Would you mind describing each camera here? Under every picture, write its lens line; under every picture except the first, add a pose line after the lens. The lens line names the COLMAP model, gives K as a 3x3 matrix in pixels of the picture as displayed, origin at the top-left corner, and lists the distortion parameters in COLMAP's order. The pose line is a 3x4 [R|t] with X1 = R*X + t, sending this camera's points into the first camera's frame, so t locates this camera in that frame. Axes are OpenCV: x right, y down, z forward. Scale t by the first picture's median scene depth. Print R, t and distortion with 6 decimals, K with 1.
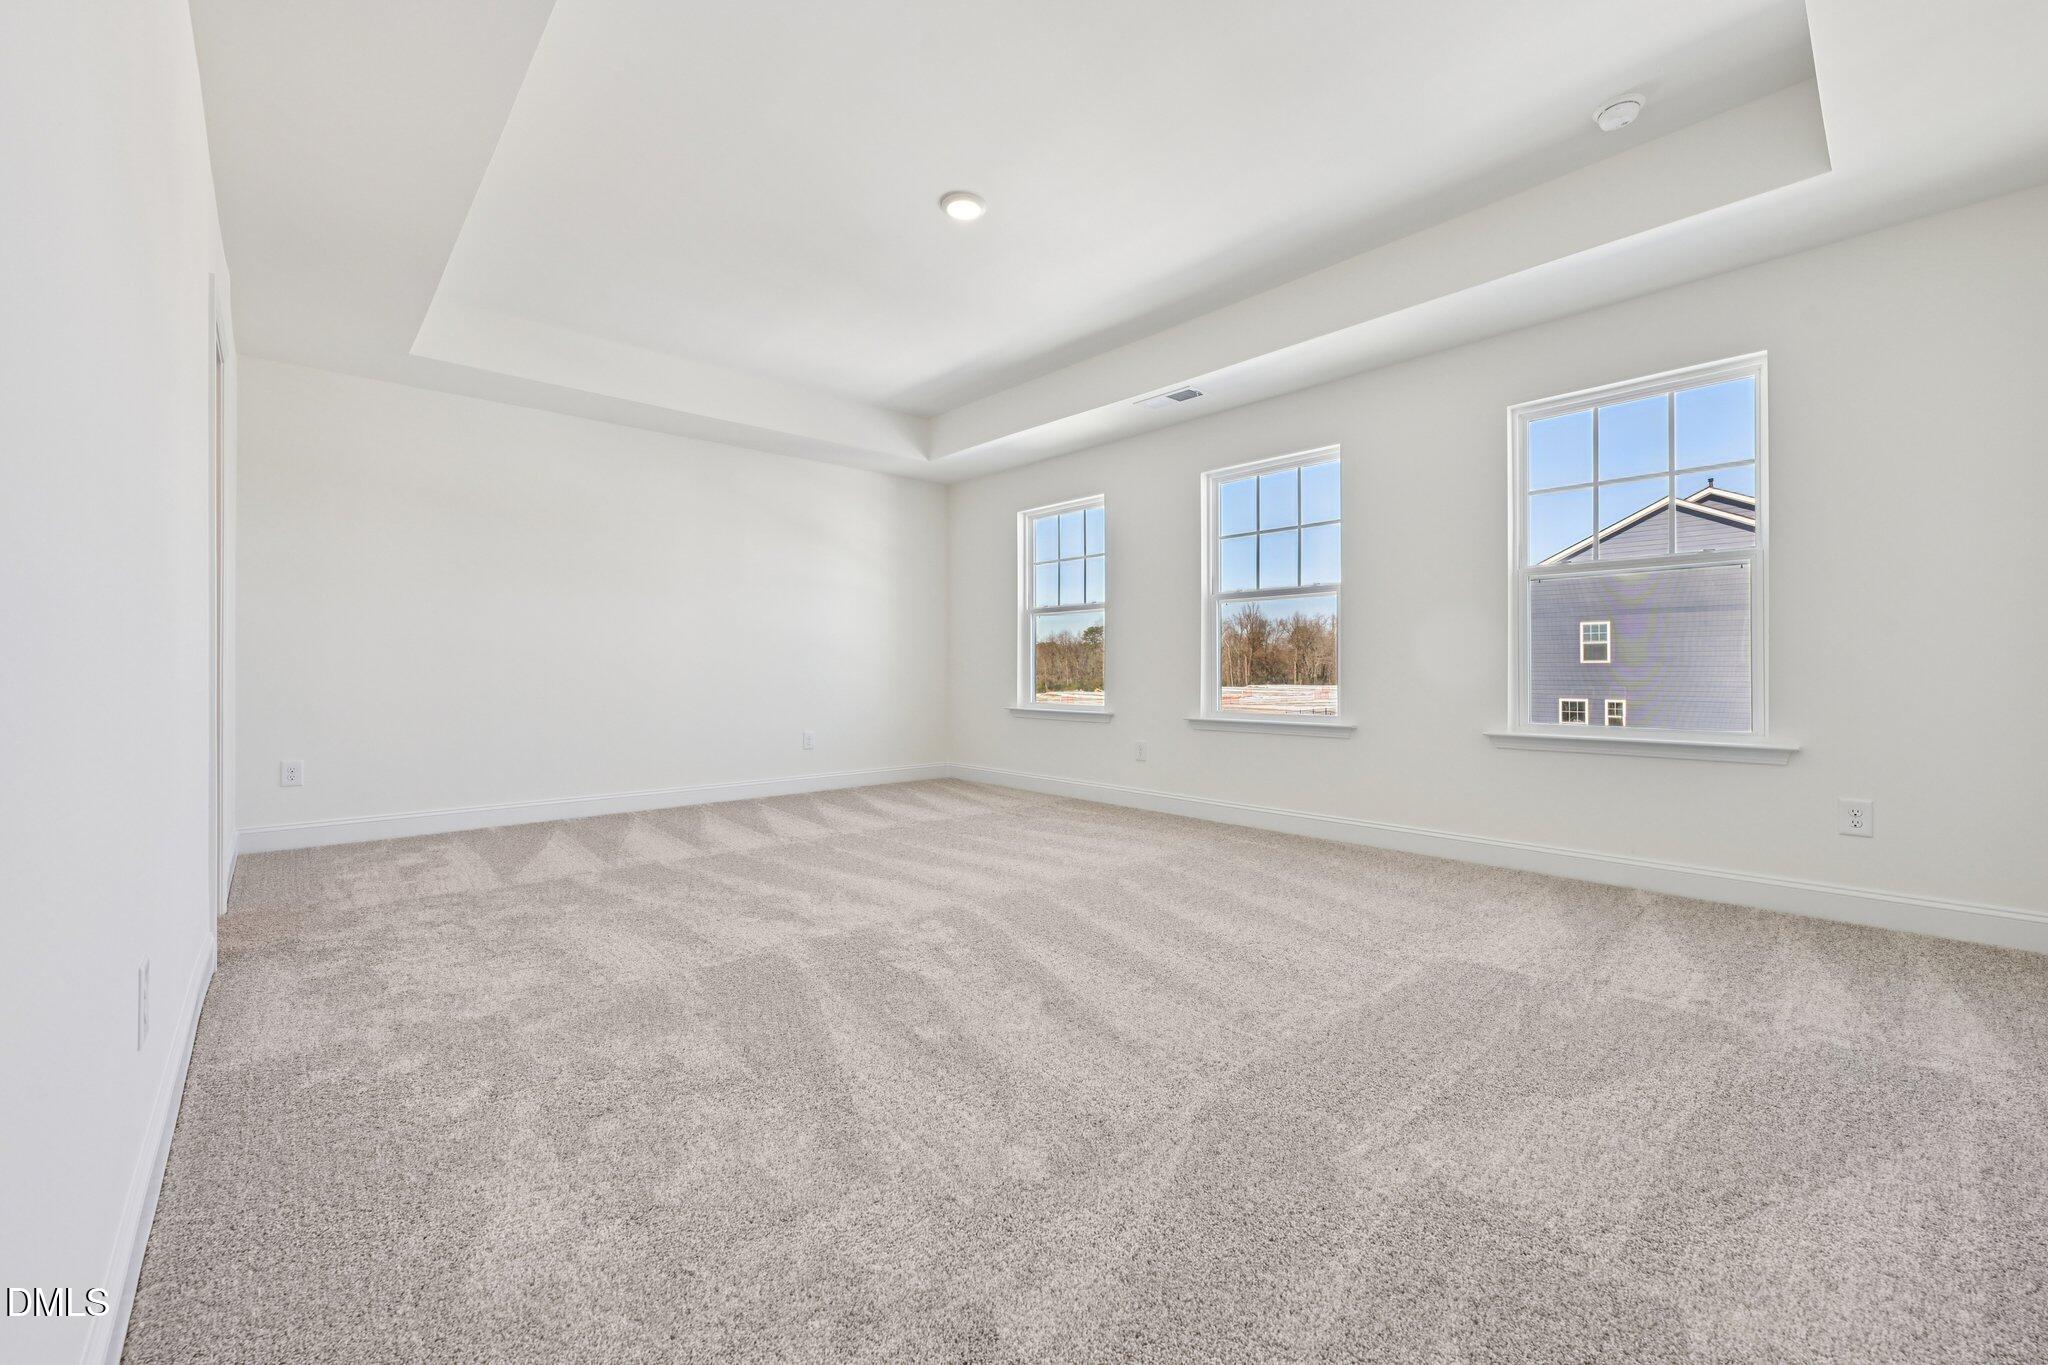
lens RADIAL K [[817.5, 0, 1017.5], [0, 817.5, 689.7], [0, 0, 1]] dist [-0.001805, -0.000446]
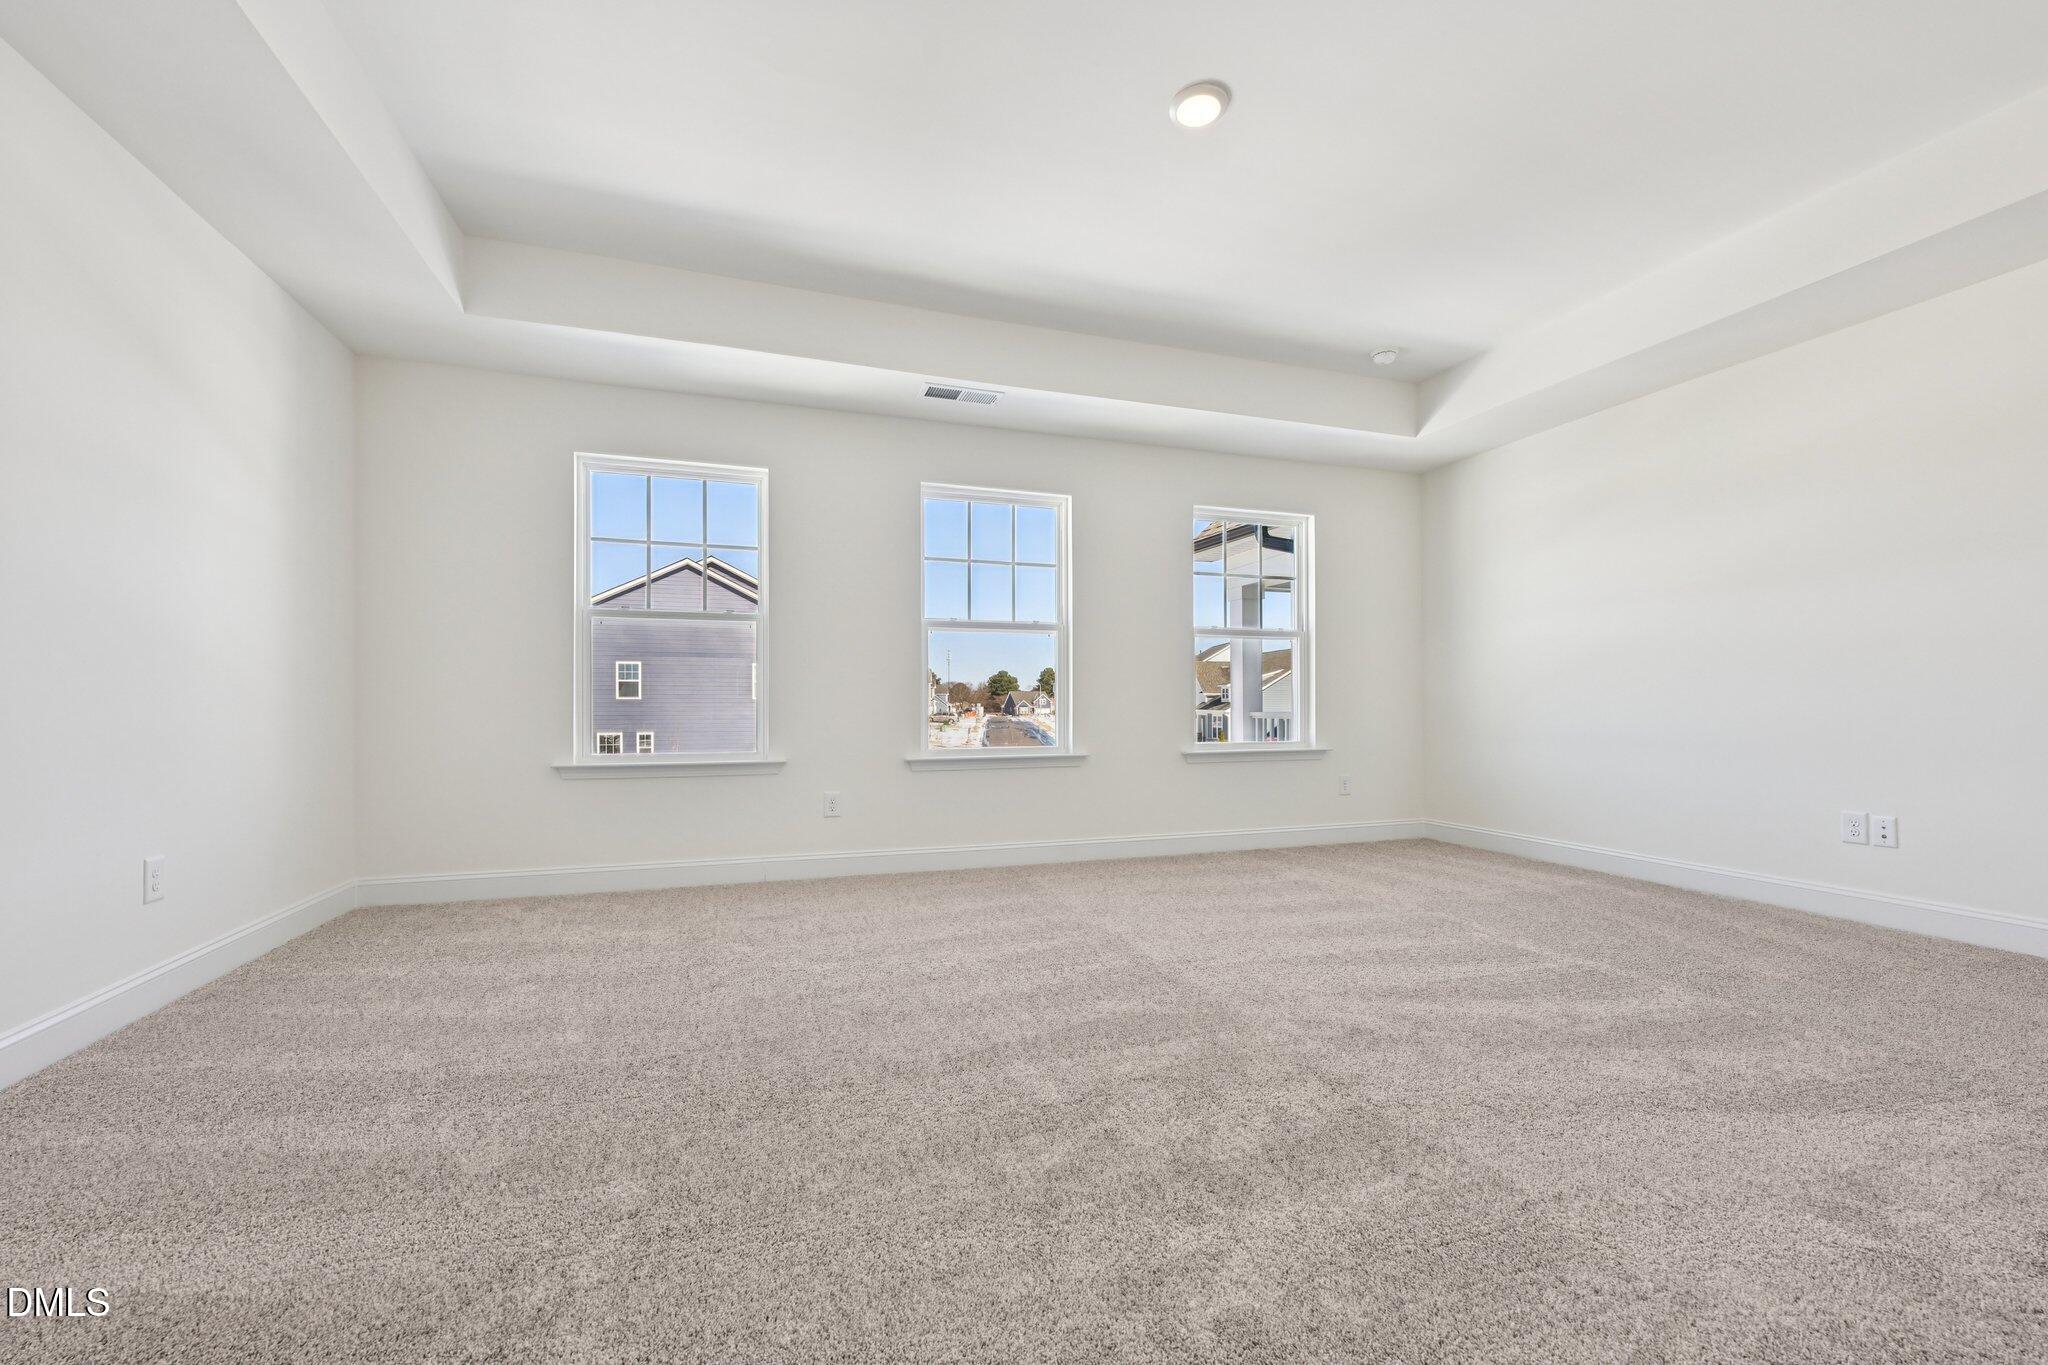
lens RADIAL K [[817.5, 0, 1017.5], [0, 817.5, 689.7], [0, 0, 1]] dist [-0.001805, -0.000446]
pose [[0.416120, 0.015766, 0.909173, -0.082072], [0.024302, 0.999300, -0.028451, -0.001804], [-0.908985, 0.033933, 0.415446, 0.081513]]
